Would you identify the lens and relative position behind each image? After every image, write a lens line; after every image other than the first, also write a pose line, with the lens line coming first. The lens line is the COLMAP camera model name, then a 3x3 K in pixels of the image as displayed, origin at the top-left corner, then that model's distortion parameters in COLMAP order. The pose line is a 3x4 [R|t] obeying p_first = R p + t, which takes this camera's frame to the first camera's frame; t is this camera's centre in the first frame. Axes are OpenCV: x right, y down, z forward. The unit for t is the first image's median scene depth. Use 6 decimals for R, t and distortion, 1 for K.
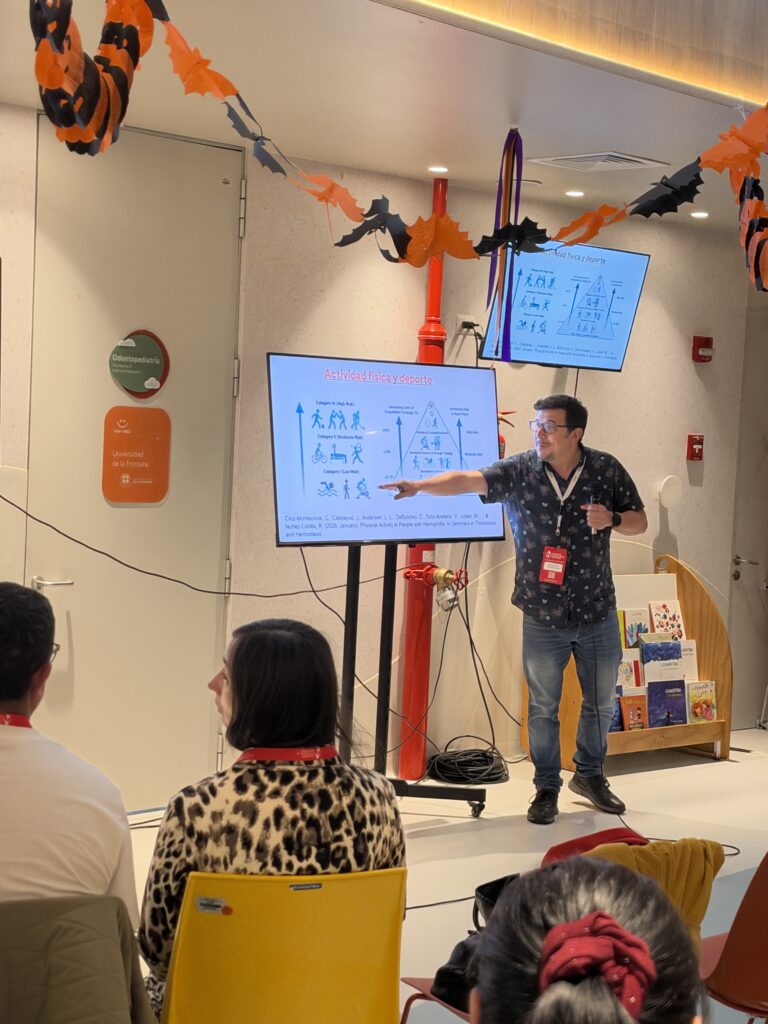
lens RADIAL K [[1811.4, 0, 384.0], [0, 1811.4, 512.0], [0, 0, 1]] dist [0.219614, 0.130001]
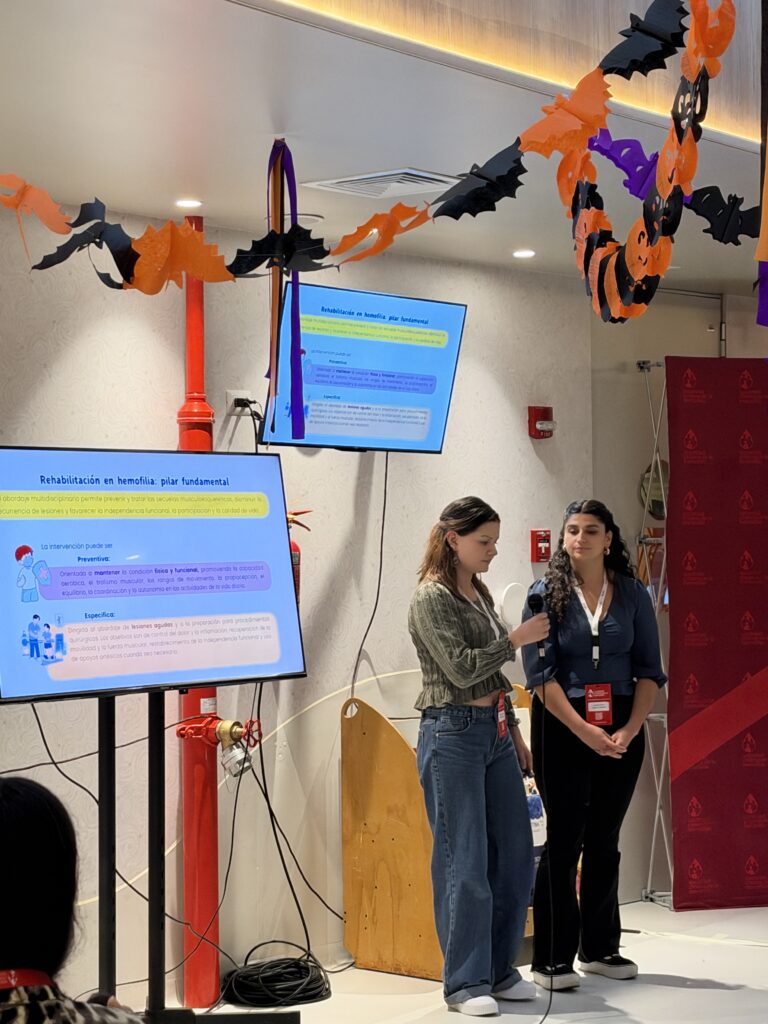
lens RADIAL K [[2234.8, 0, 398.5], [0, 2234.8, 532.7], [0, 0, 1]] dist [0.287241, 0.756346]
pose [[0.992516, -0.059729, 0.106511, 0.007889], [0.065717, 0.996397, -0.053614, 0.007917], [-0.102925, 0.060213, 0.992865, 0.052534]]
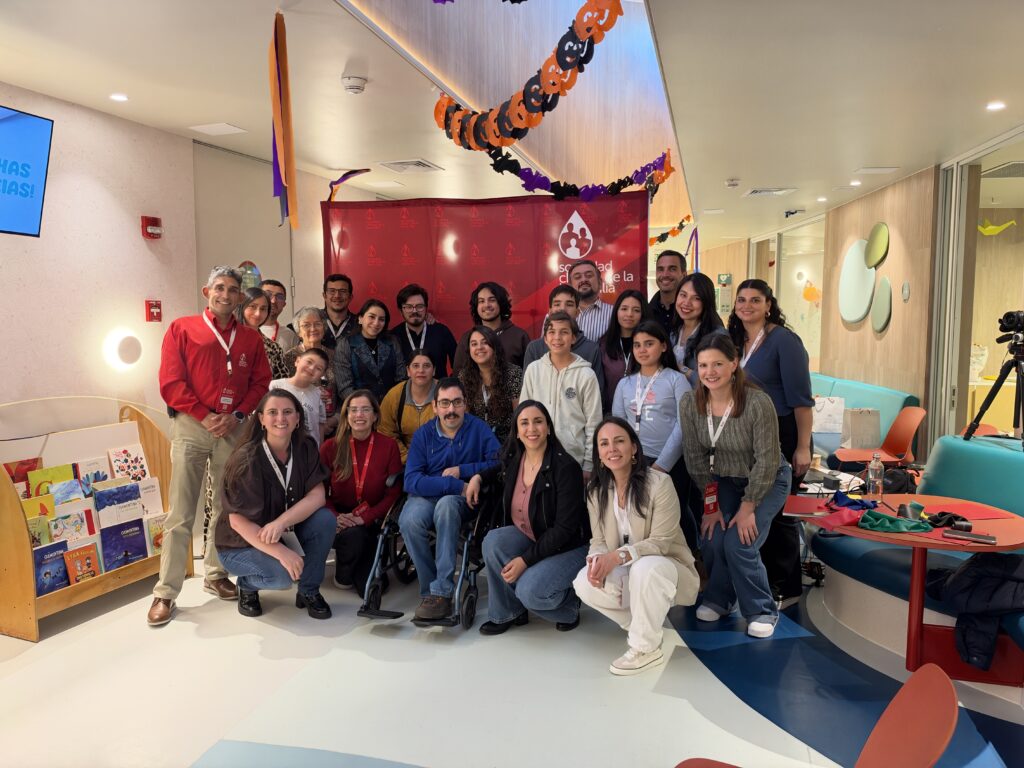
lens RADIAL K [[718.9, 0, 512.0], [0, 718.9, 384.0], [0, 0, 1]] dist [0.001573, -0.000709]
pose [[0.888780, -0.087245, 0.449955, 0.192820], [0.066194, 0.995857, 0.062345, -0.002043], [-0.453530, -0.025627, 0.890873, 0.562248]]
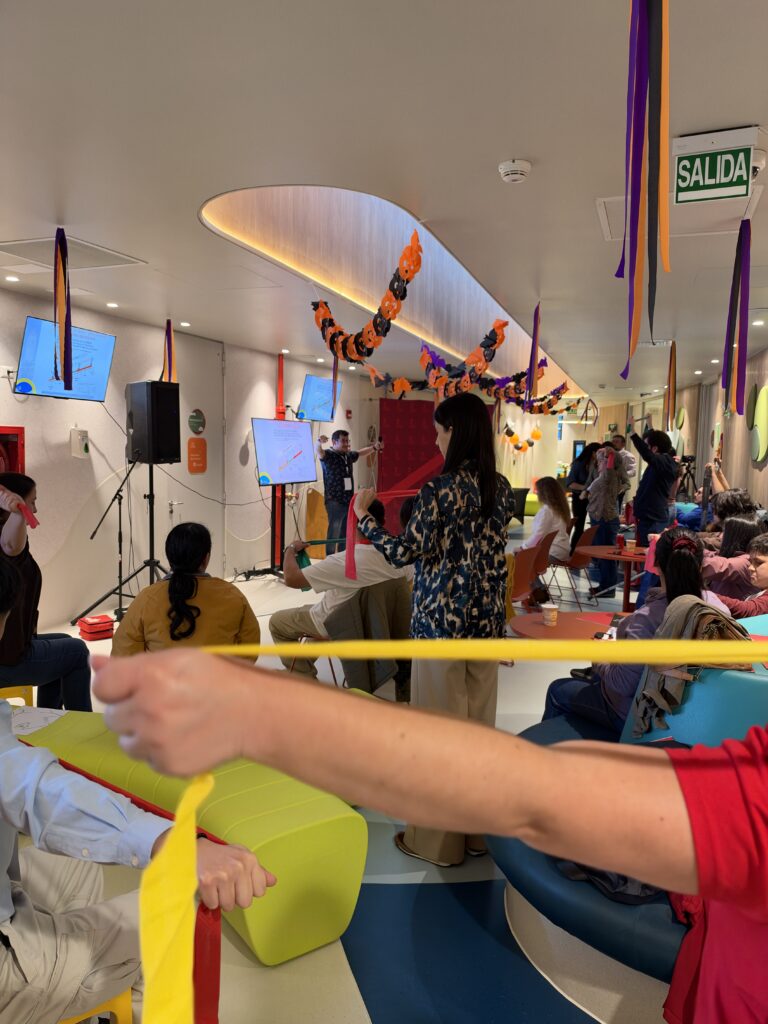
lens RADIAL K [[718.9, 0, 384.0], [0, 718.9, 512.0], [0, 0, 1]] dist [0.001573, -0.000709]
pose [[0.918385, -0.061031, 0.390952, -0.272451], [0.041211, 0.997413, 0.058897, 0.001209], [-0.393536, -0.037978, 0.918525, -0.091170]]
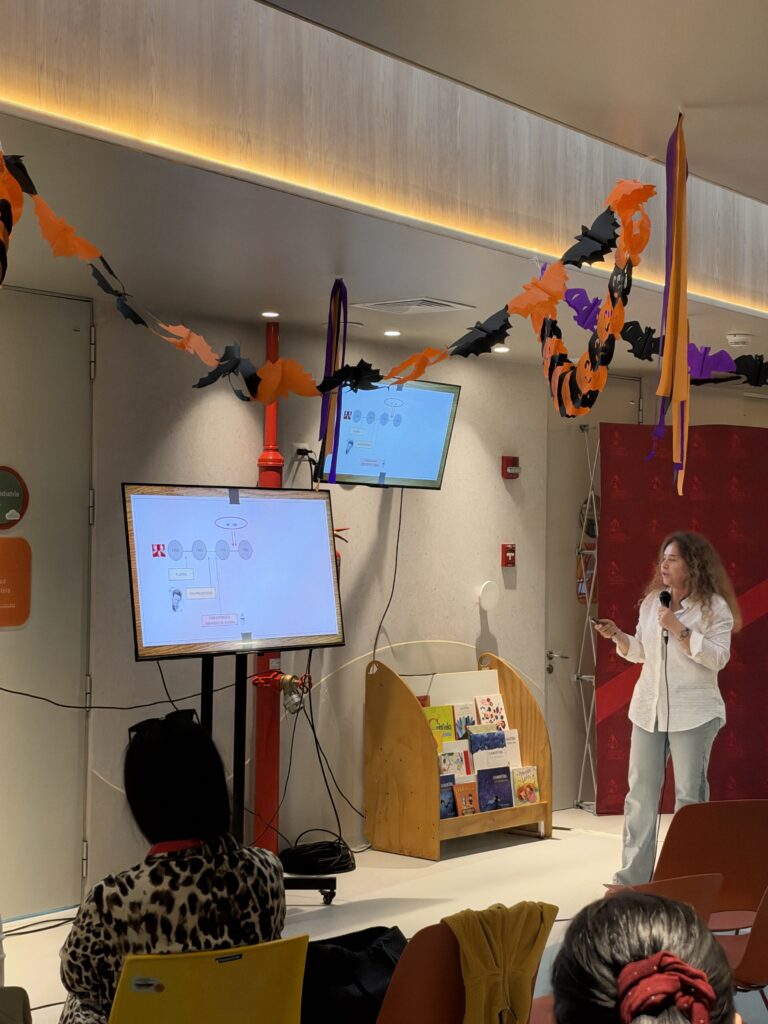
lens RADIAL K [[1676.2, 0, 384.0], [0, 1676.2, 512.0], [0, 0, 1]] dist [0.216560, -0.161061]
pose [[0.994341, -0.034416, 0.100503, -0.008596], [0.040861, 0.997190, -0.062796, -0.000430], [-0.098059, 0.066547, 0.992953, -0.015501]]
